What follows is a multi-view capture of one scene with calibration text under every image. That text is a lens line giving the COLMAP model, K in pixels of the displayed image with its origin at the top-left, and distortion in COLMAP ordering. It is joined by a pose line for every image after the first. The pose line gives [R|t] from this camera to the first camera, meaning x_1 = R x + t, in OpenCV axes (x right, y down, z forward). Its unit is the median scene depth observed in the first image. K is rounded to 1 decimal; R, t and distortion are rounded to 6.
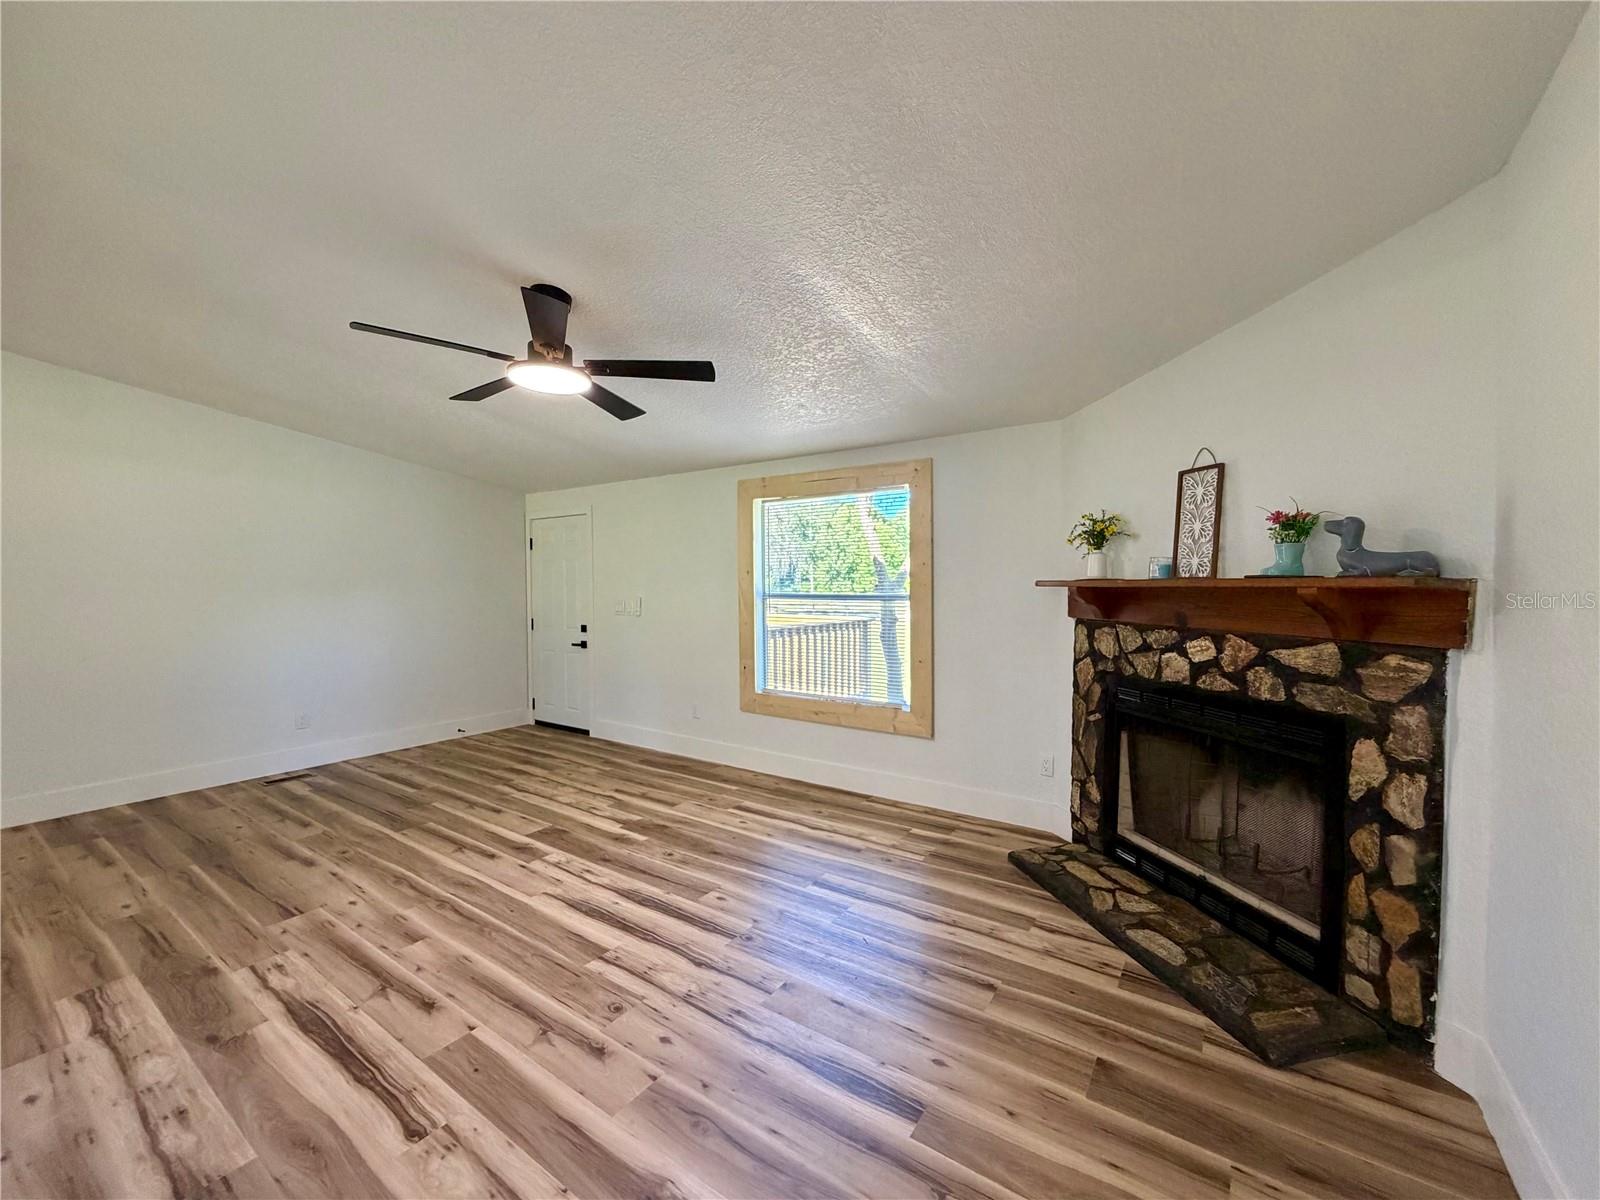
lens RADIAL K [[645.3, 0, 801.6], [0, 645.3, 609.4], [0, 0, 1]] dist [-0.003939, -0.000073]
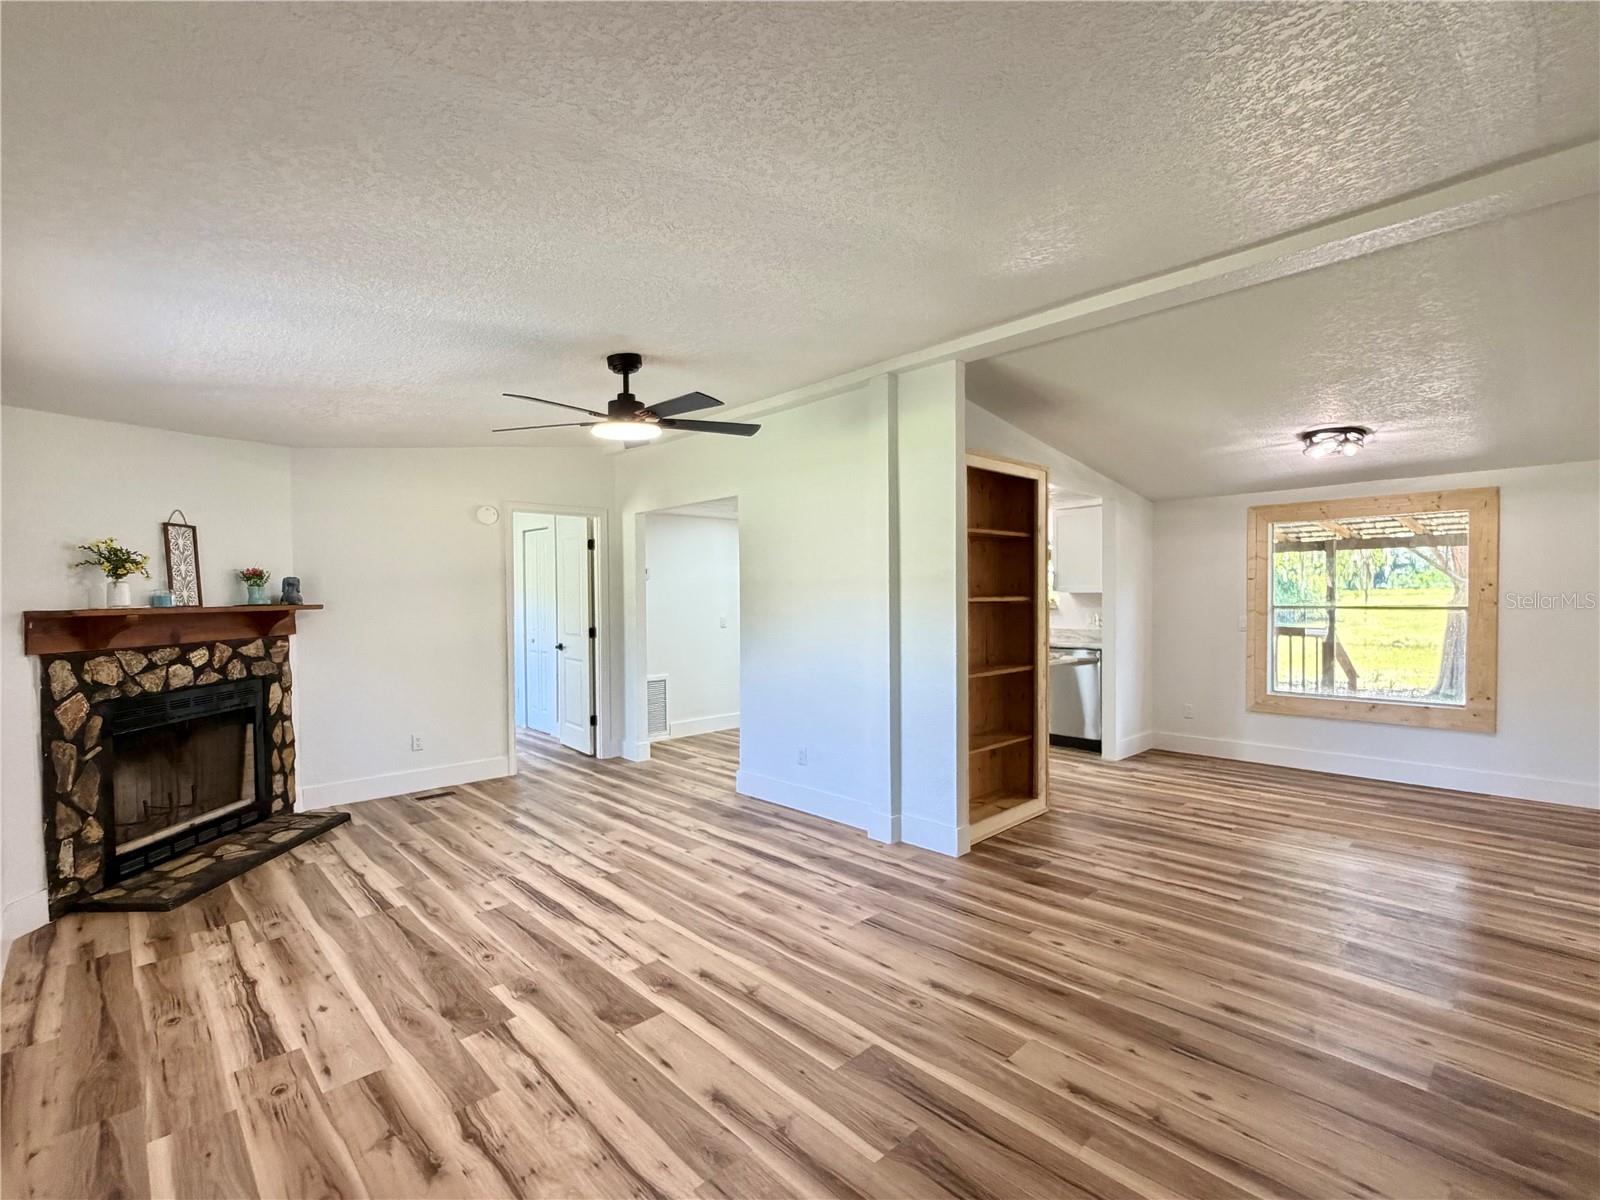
lens RADIAL K [[747.1, 0, 813.8], [0, 747.1, 604.5], [0, 0, 1]] dist [0.001106, -0.000187]
pose [[-0.981023, 0.007830, 0.193735, -0.916962], [0.018202, 0.998491, 0.051817, -0.101997], [-0.193037, 0.054360, -0.979684, 2.125727]]
